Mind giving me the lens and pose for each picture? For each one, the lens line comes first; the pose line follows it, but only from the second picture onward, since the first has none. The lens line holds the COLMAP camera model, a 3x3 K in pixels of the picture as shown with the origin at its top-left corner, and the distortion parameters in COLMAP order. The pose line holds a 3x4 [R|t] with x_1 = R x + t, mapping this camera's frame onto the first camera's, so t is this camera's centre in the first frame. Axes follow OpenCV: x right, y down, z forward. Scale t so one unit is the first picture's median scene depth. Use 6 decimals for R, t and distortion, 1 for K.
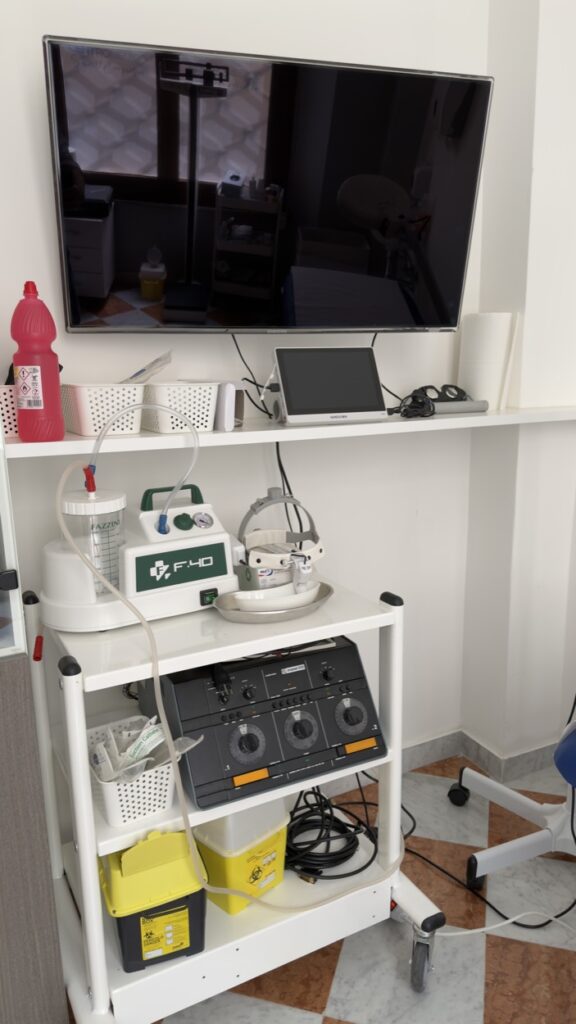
lens RADIAL K [[723.7, 0, 286.2], [0, 723.7, 508.0], [0, 0, 1]] dist [0.011235, -0.020085]
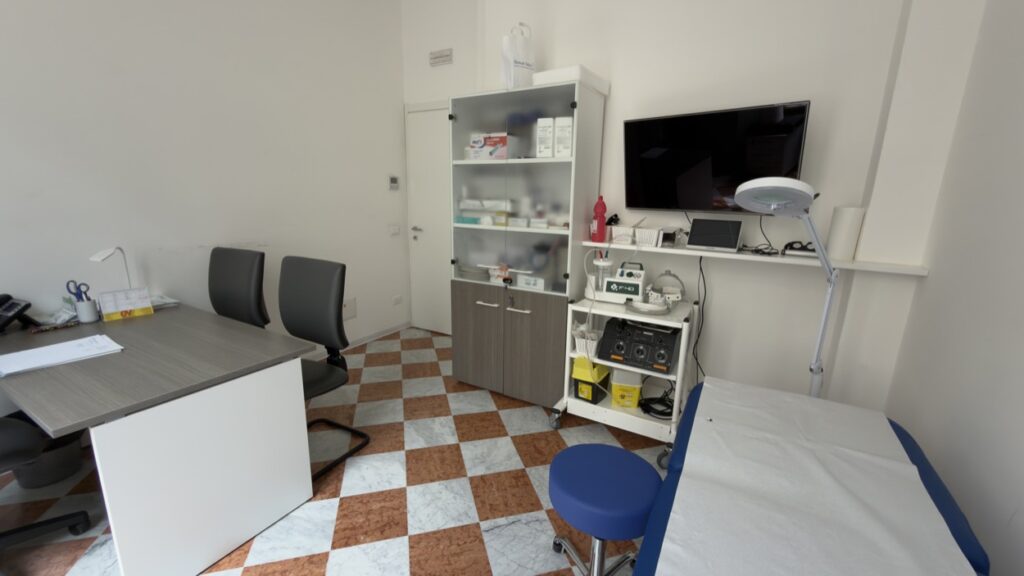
lens RADIAL K [[402.8, 0, 511.8], [0, 402.8, 293.9], [0, 0, 1]] dist [-0.014108, -0.000031]
pose [[0.532132, 0.230895, -0.814569, 0.983660], [-0.196562, 0.969500, 0.146403, -0.051632], [0.823528, 0.082208, 0.561287, -0.334057]]
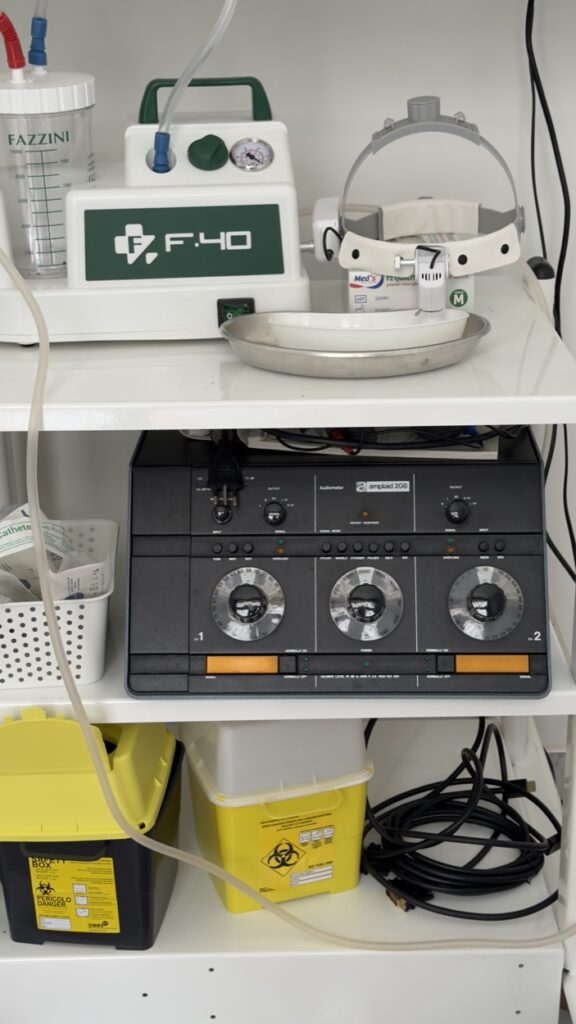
lens RADIAL K [[1432.7, 0, 284.7], [0, 1432.7, 520.8], [0, 0, 1]] dist [0.159389, 0.000000]
pose [[0.888994, 0.180328, -0.420917, 0.366813], [-0.092548, 0.970982, 0.220519, 0.040196], [0.448468, -0.157085, 0.879887, 0.121076]]
